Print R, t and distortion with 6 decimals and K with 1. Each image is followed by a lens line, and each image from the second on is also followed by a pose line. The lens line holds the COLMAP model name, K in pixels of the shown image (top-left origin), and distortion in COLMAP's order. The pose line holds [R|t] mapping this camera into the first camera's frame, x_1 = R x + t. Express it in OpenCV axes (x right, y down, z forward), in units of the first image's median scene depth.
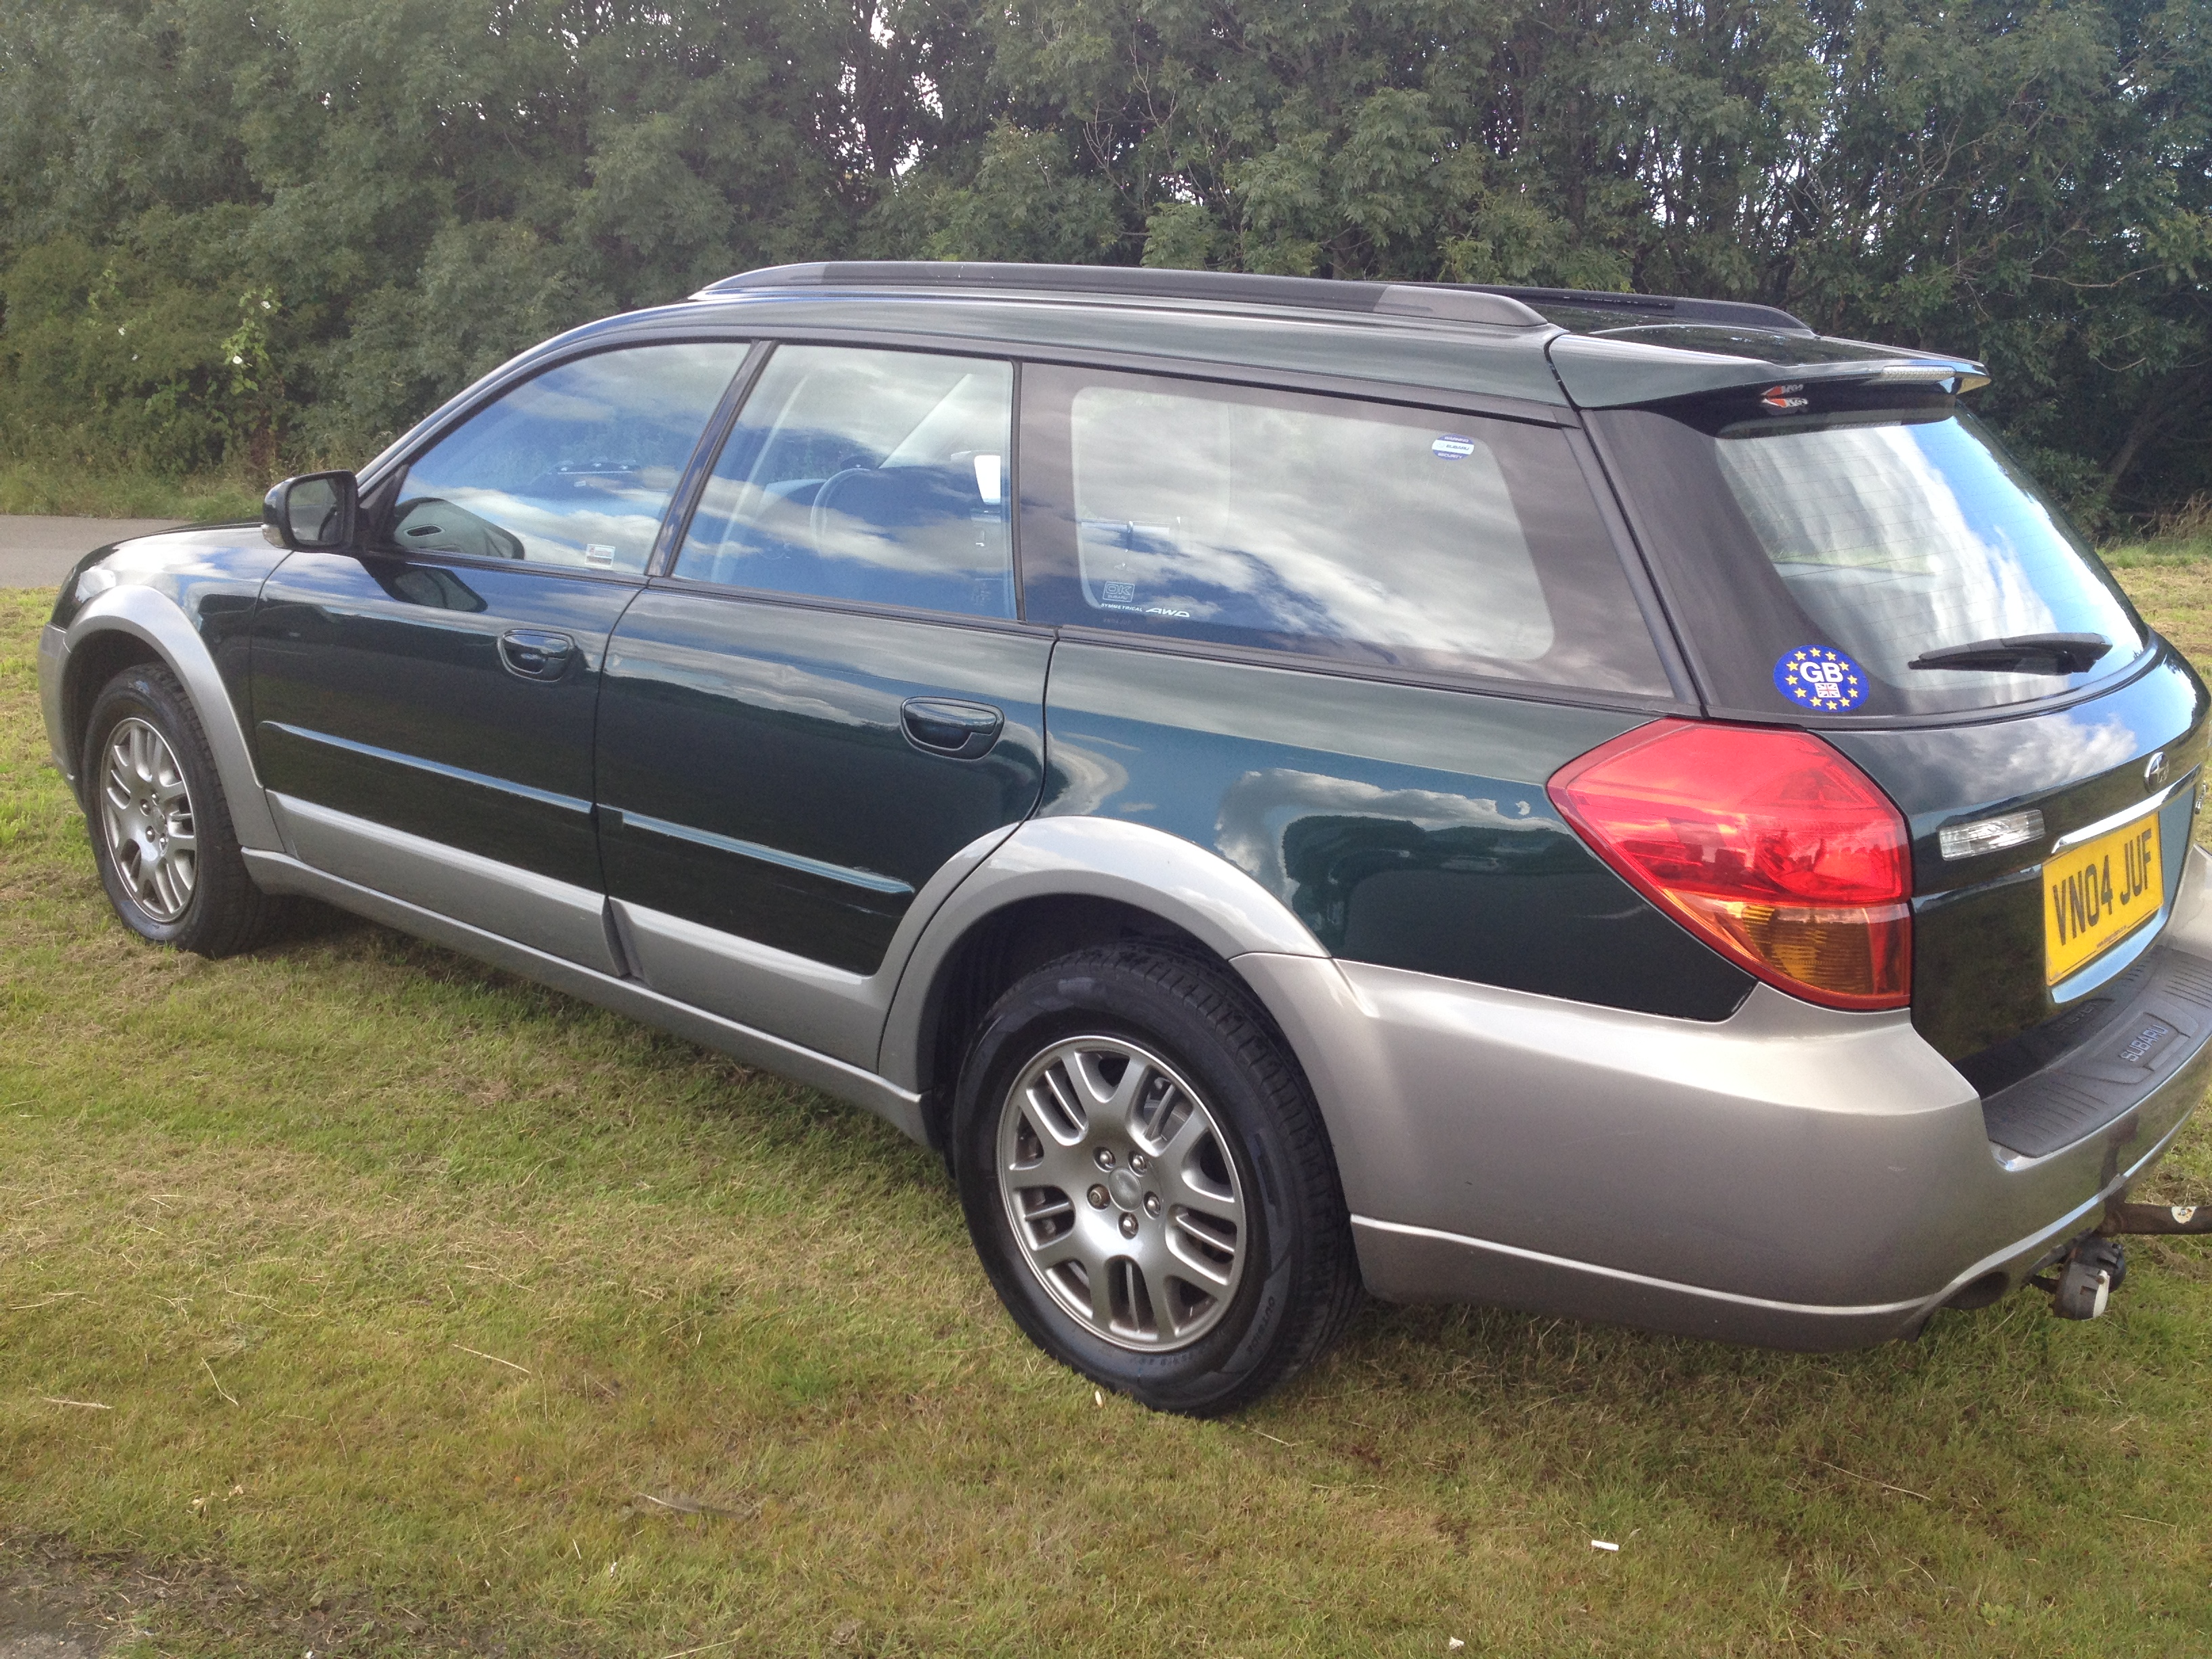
lens RADIAL K [[2101.3, 0, 1106.0], [0, 2101.3, 829.5], [0, 0, 1]] dist [0.076195, -0.112386]
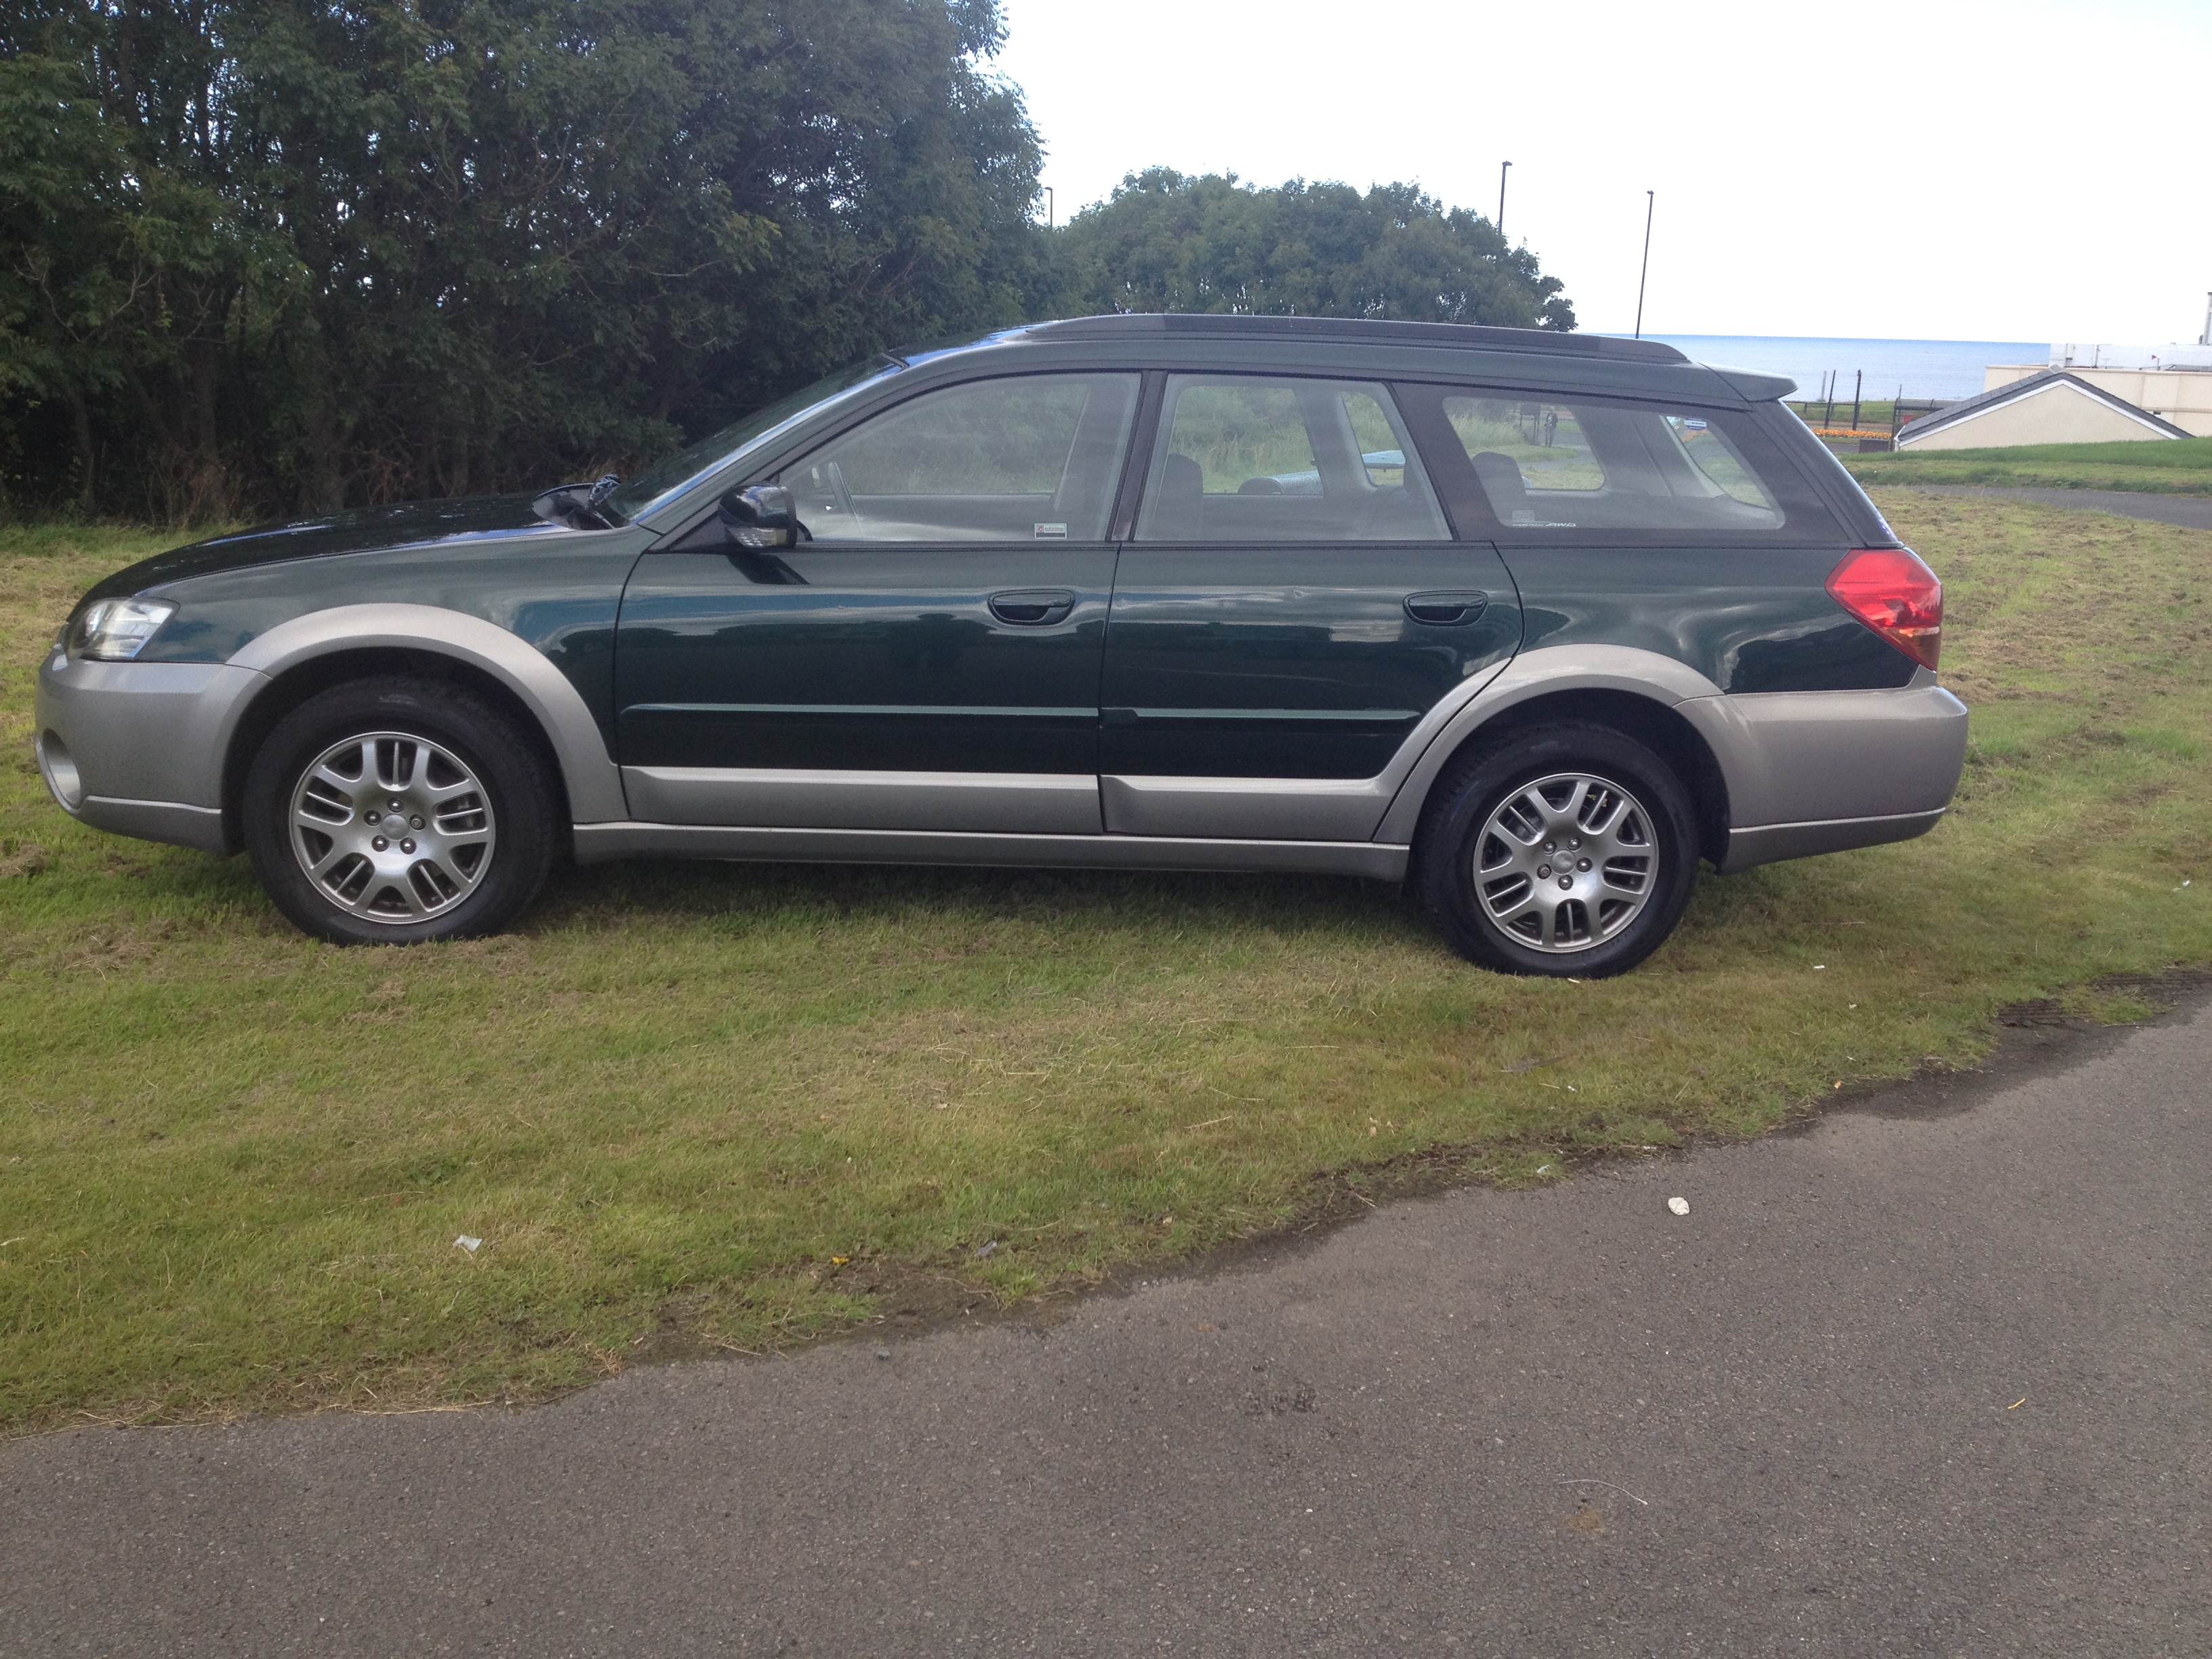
lens RADIAL K [[2101.3, 0, 1106.0], [0, 2101.3, 829.5], [0, 0, 1]] dist [0.076195, -0.112386]
pose [[0.716579, -0.166809, 0.677266, -1.201610], [0.156502, 0.984676, 0.076938, -0.040142], [-0.679722, 0.050861, 0.731704, -0.009823]]
